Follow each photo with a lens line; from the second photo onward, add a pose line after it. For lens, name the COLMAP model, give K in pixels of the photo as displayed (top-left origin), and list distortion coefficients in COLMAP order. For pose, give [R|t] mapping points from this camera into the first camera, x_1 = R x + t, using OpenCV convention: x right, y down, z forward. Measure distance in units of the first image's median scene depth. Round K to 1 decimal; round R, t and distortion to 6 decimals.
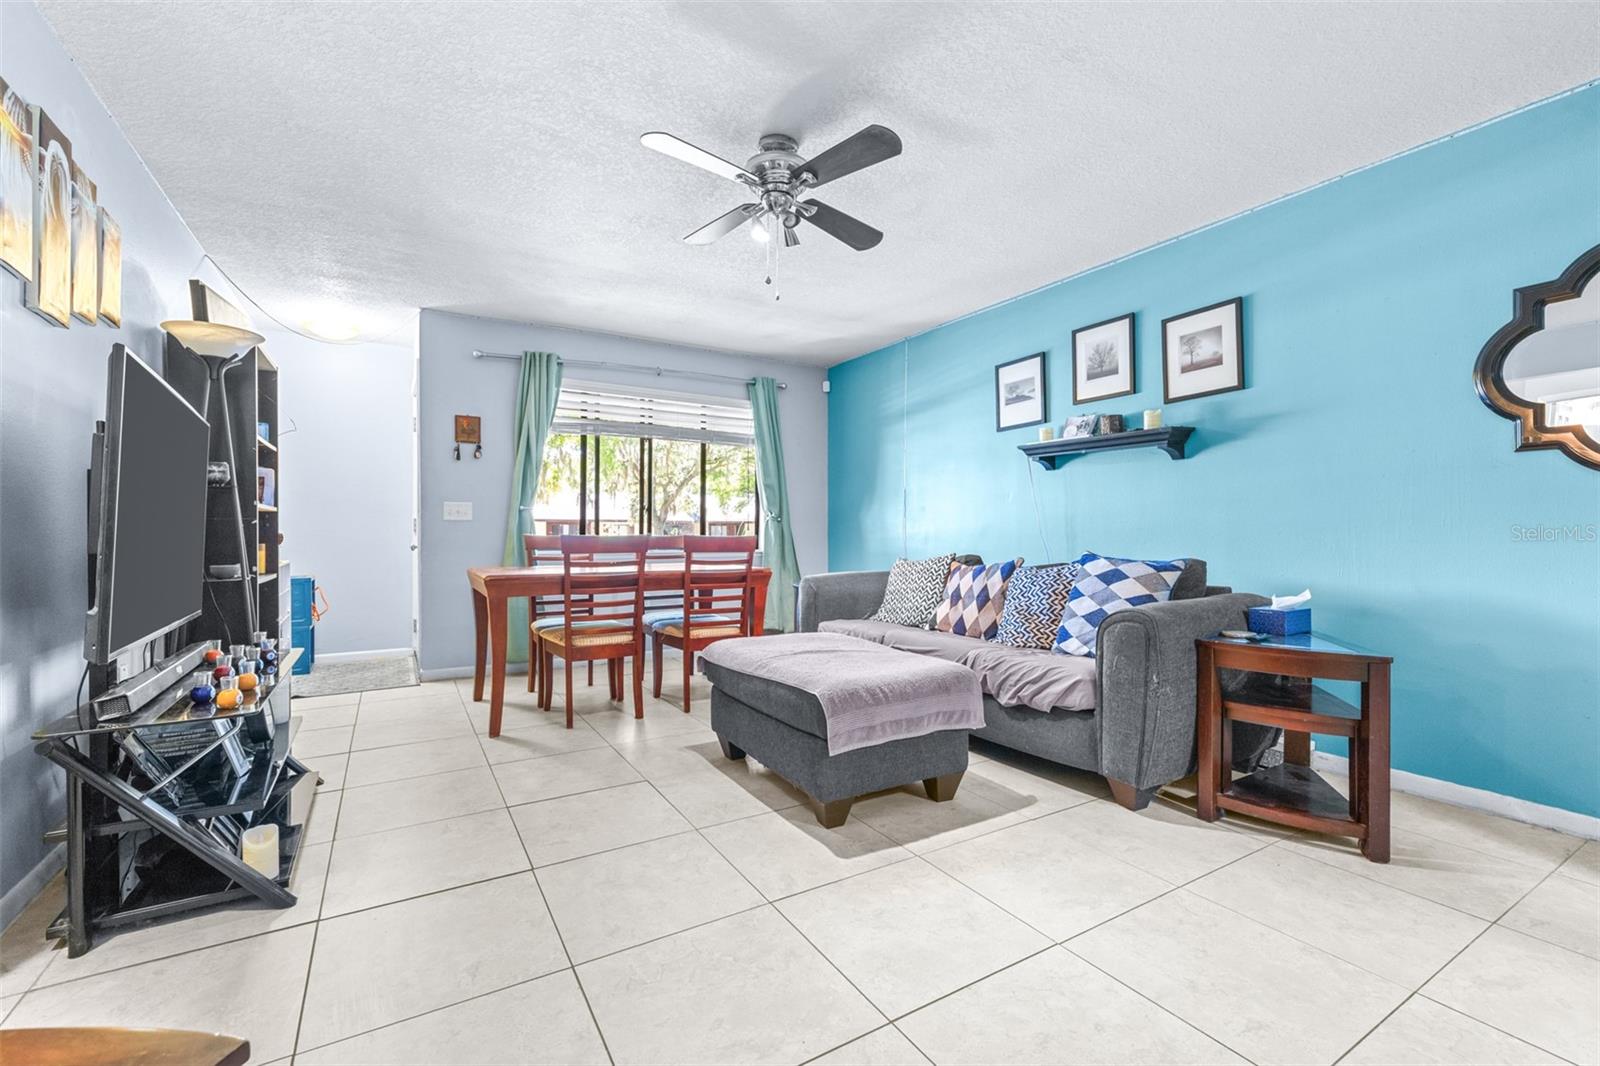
lens RADIAL K [[680.7, 0, 797.3], [0, 680.7, 536.2], [0, 0, 1]] dist [-0.002084, -0.001018]
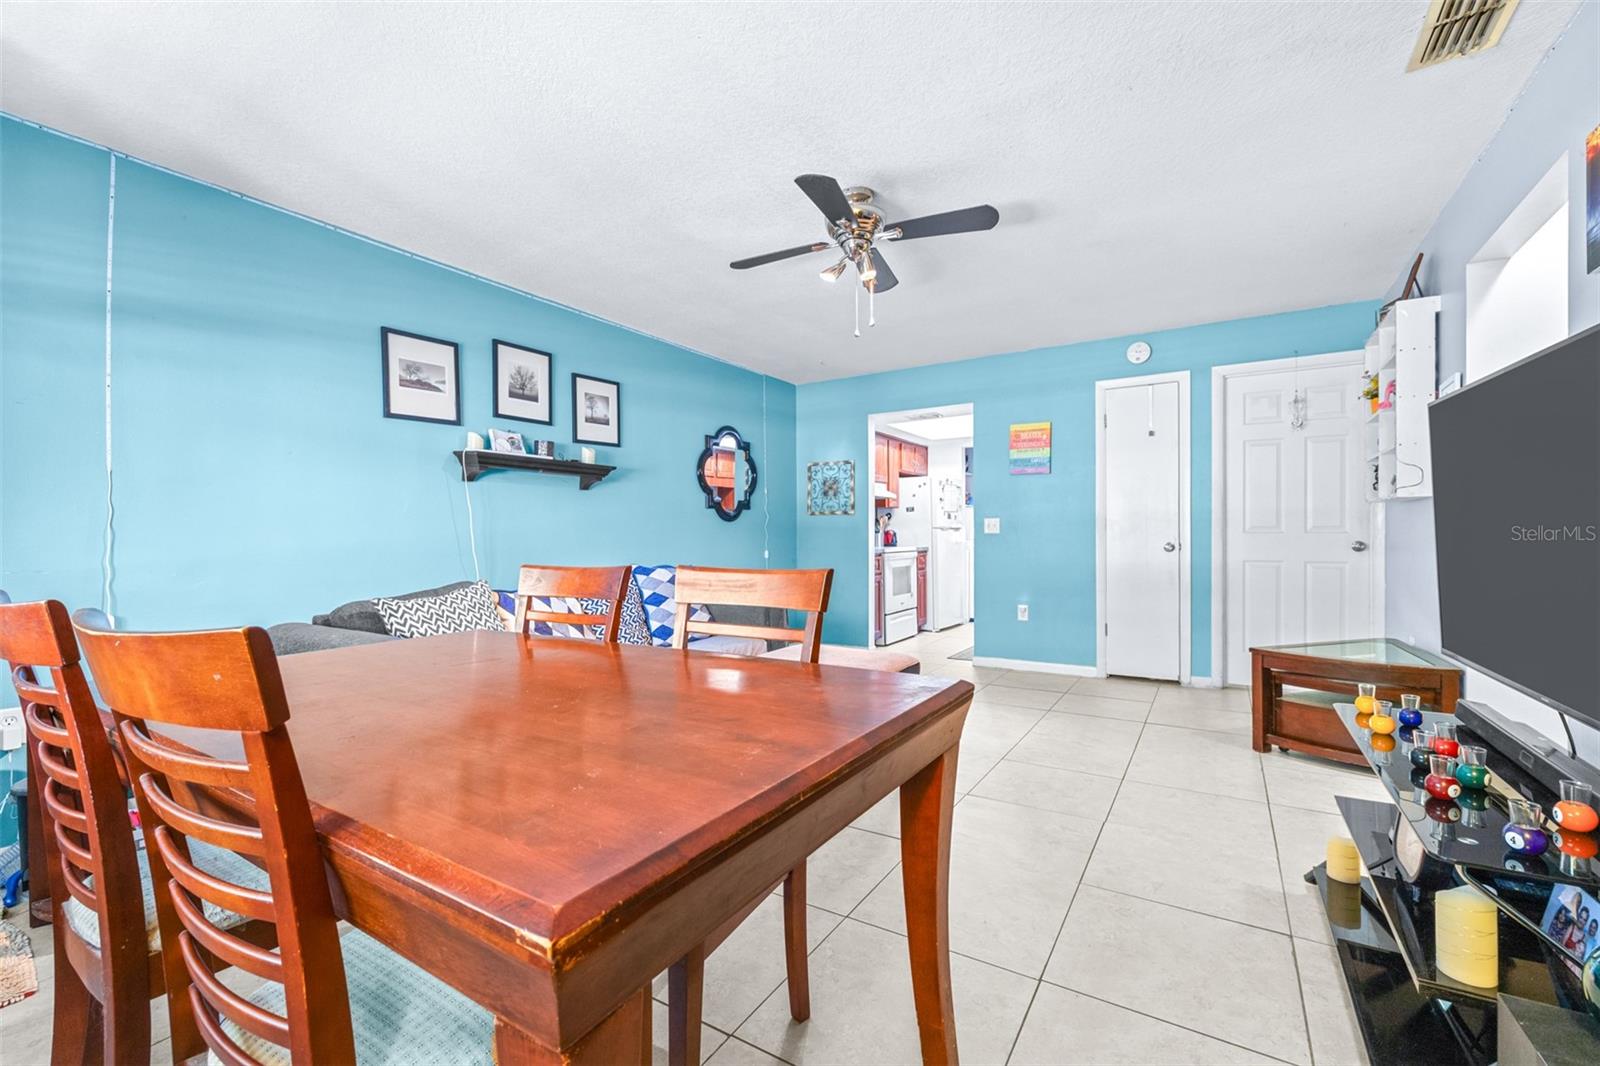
lens RADIAL K [[680.7, 0, 803.3], [0, 680.7, 530.8], [0, 0, 1]] dist [-0.002084, -0.001018]
pose [[-0.462142, 0.009726, 0.886753, -0.692929], [0.015166, 0.999880, -0.003063, -0.025494], [-0.886676, 0.012033, -0.462234, 1.148729]]
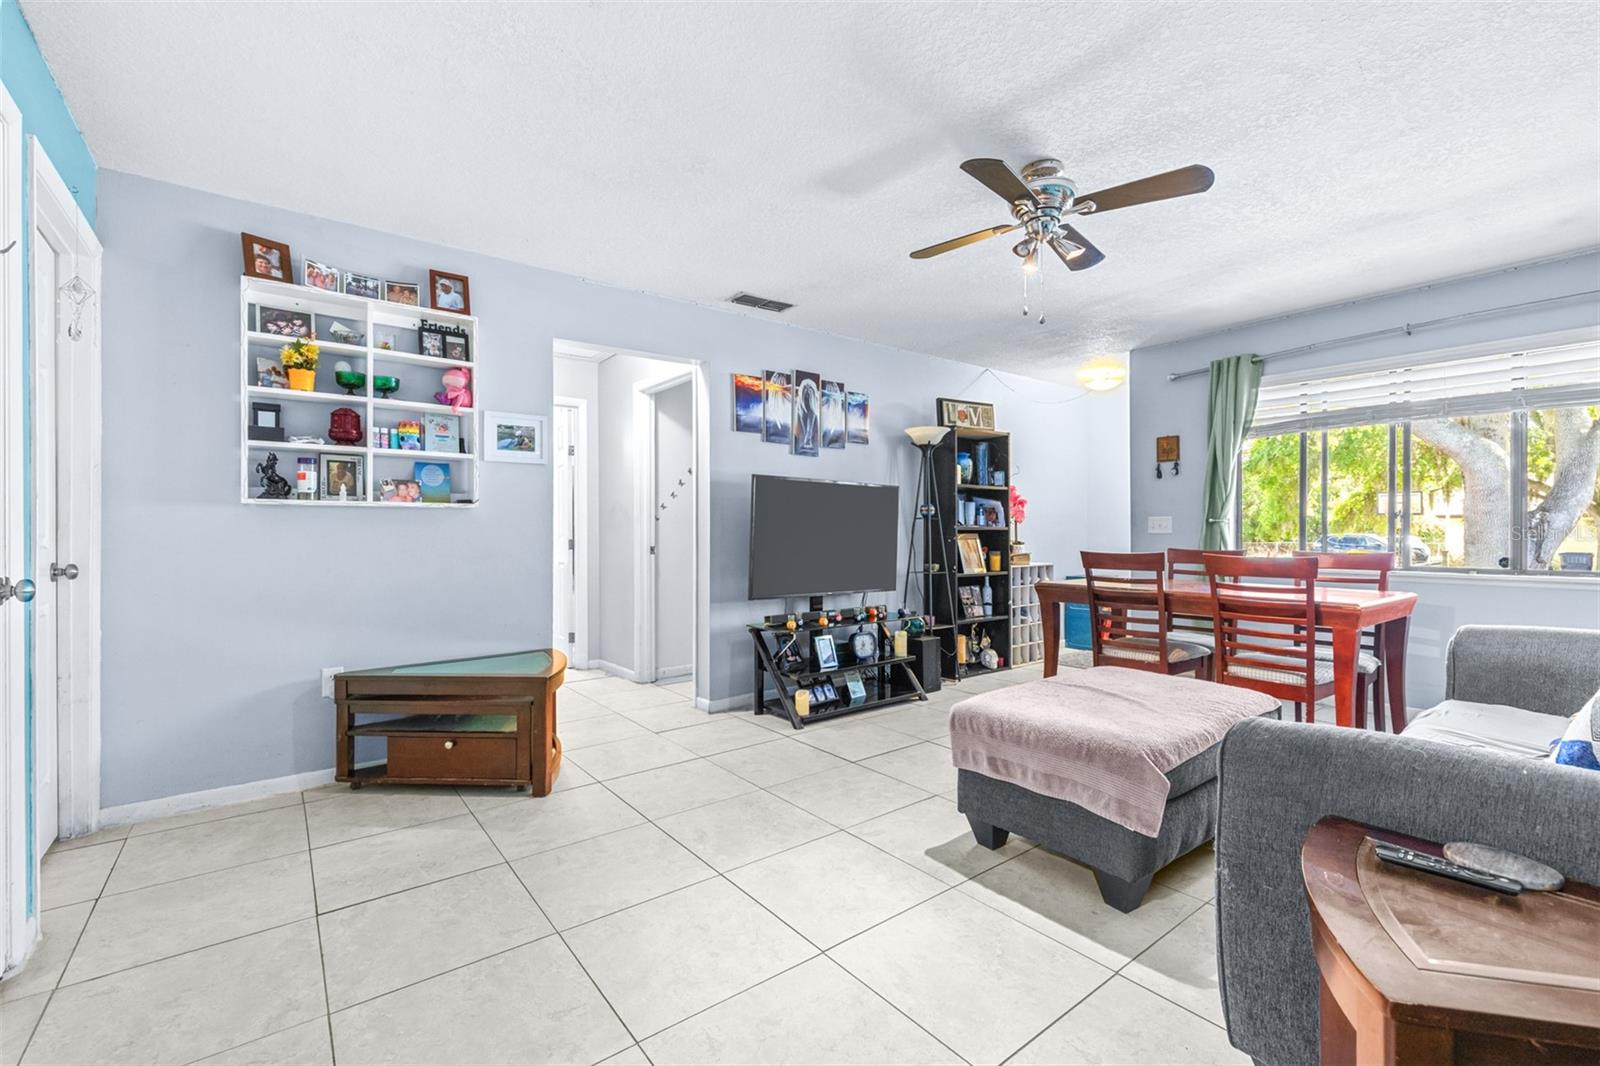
lens RADIAL K [[680.7, 0, 800.6], [0, 680.7, 529.9], [0, 0, 1]] dist [-0.002084, -0.001018]
pose [[0.117400, -0.004462, -0.993075, 0.664097], [-0.003418, 0.999982, -0.004897, -0.027719], [0.993079, 0.003969, 0.117382, 0.383902]]
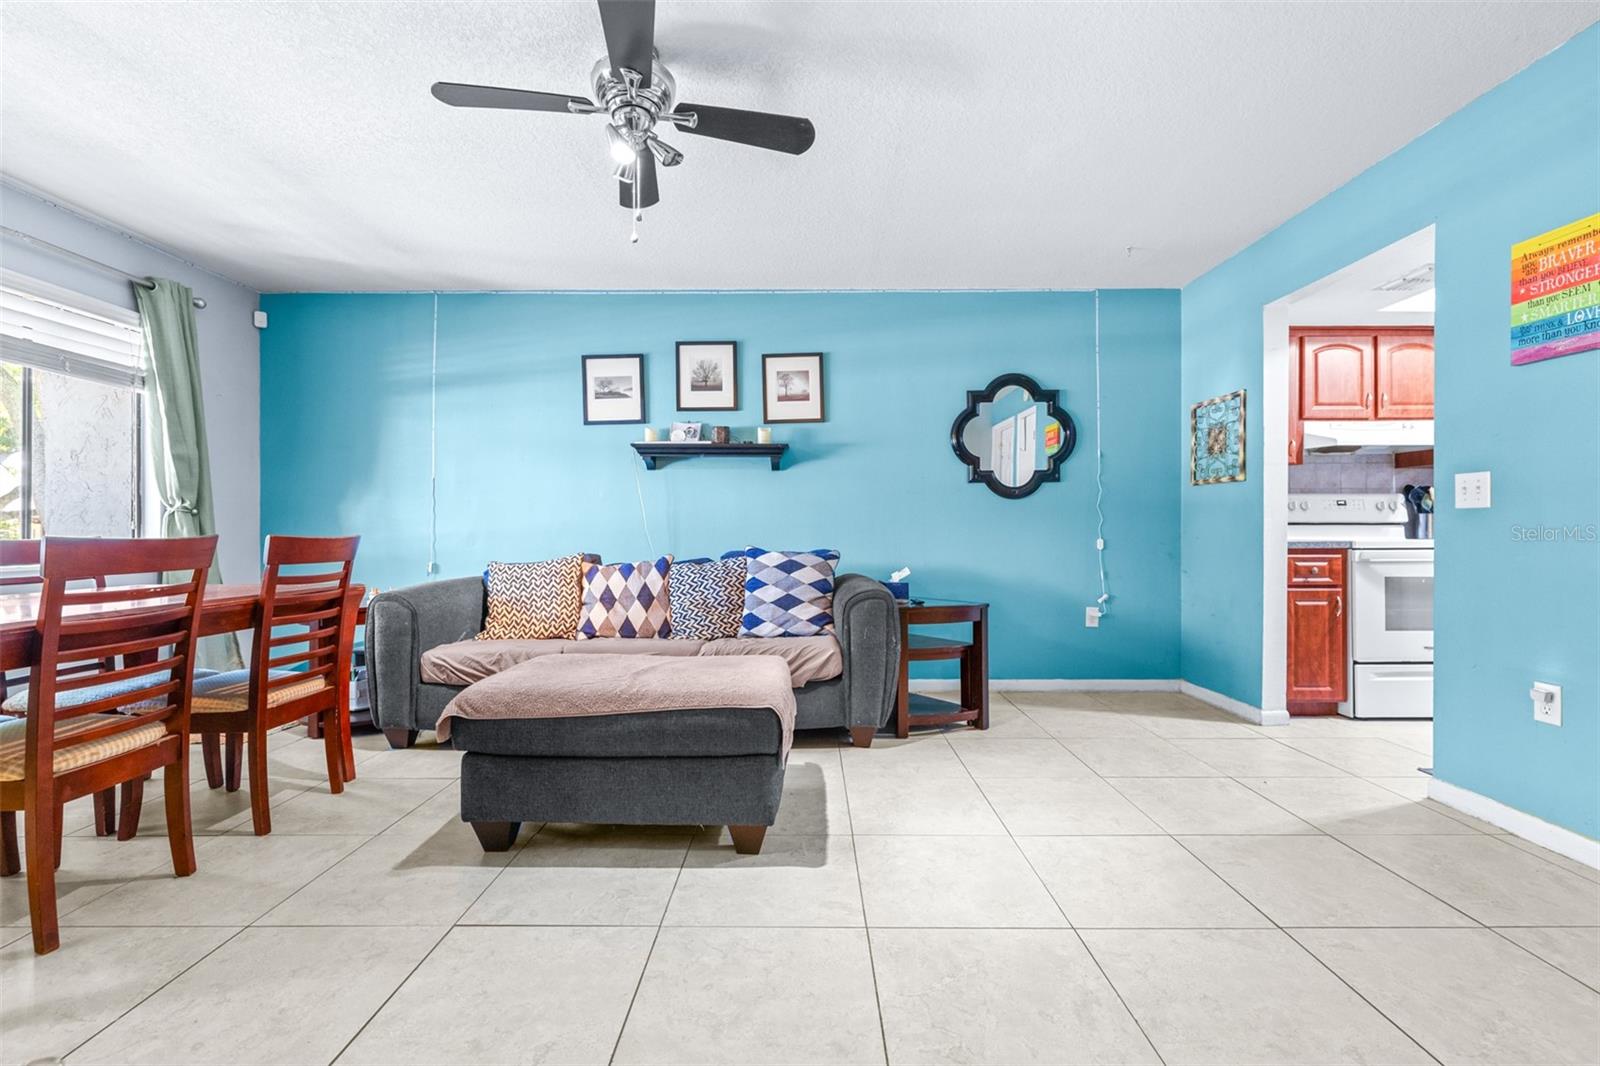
lens RADIAL K [[680.7, 0, 803.1], [0, 680.7, 529.8], [0, 0, 1]] dist [-0.002084, -0.001018]
pose [[0.515840, -0.002656, 0.856681, -0.446581], [0.009080, 0.999956, -0.002367, -0.001309], [-0.856637, 0.009000, 0.515841, 0.300607]]
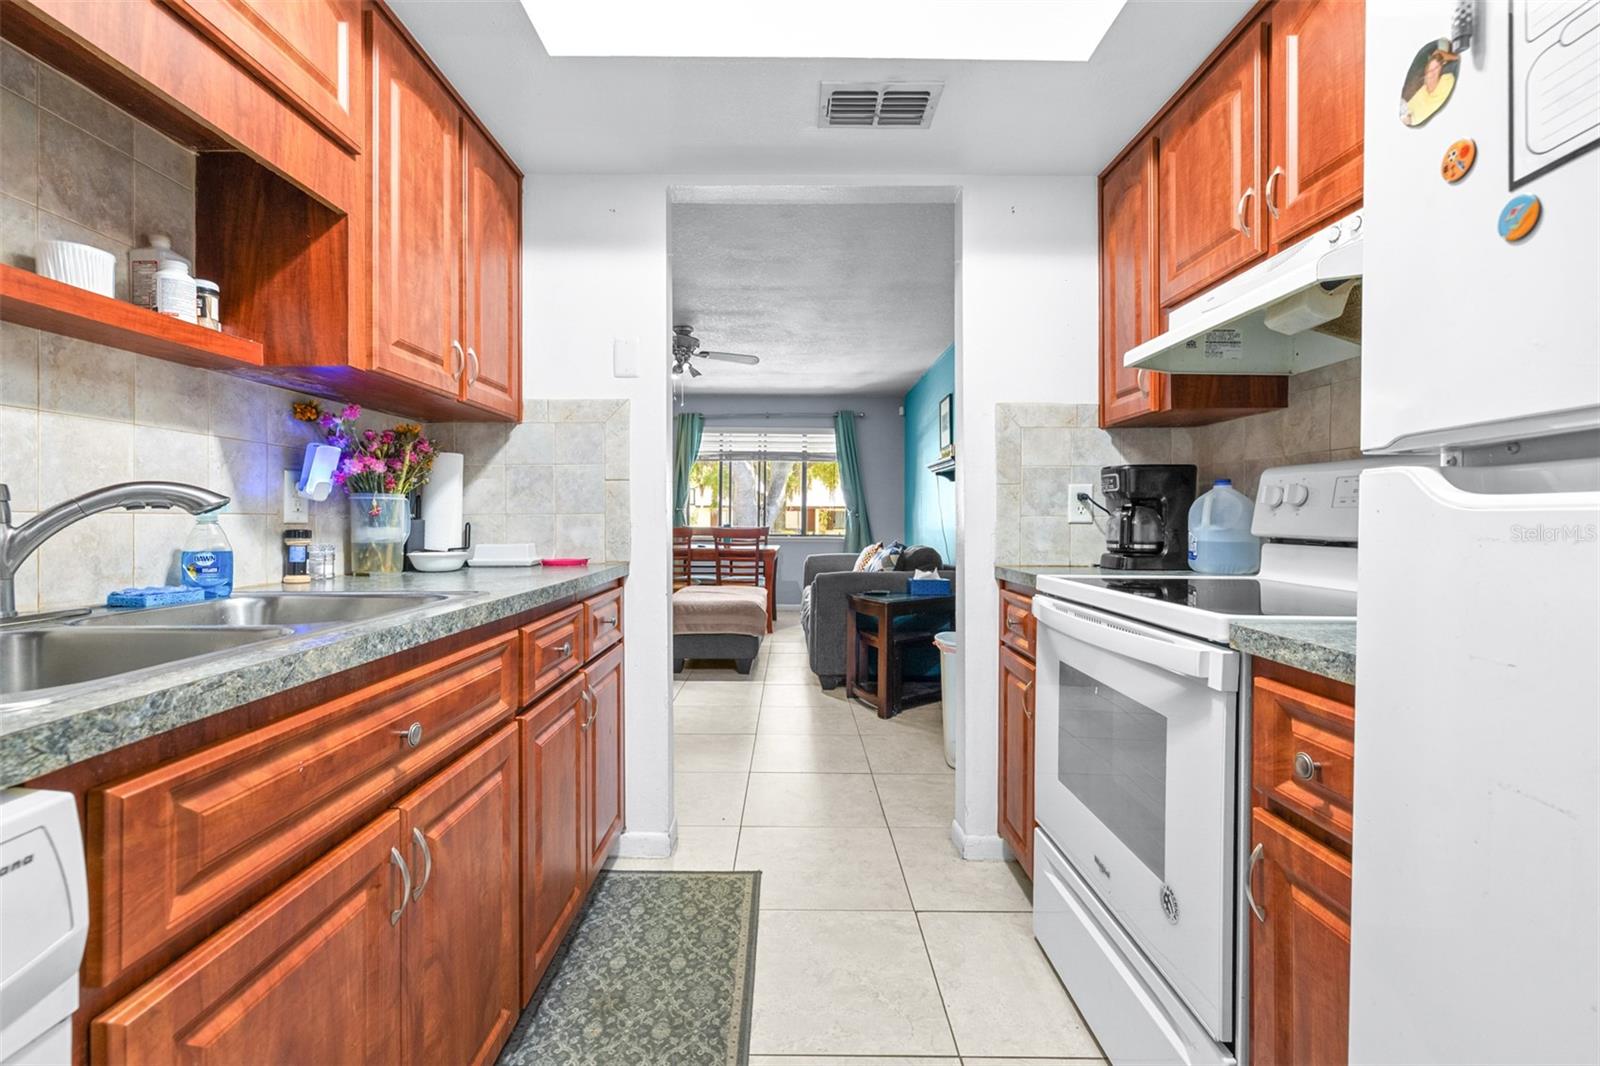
lens RADIAL K [[680.7, 0, 798.5], [0, 680.7, 515.5], [0, 0, 1]] dist [-0.002084, -0.001018]
pose [[0.862807, -0.001226, -0.505531, 0.894751], [-0.002428, 0.999975, -0.006571, -0.021722], [0.505527, 0.006897, 0.862783, -0.363939]]
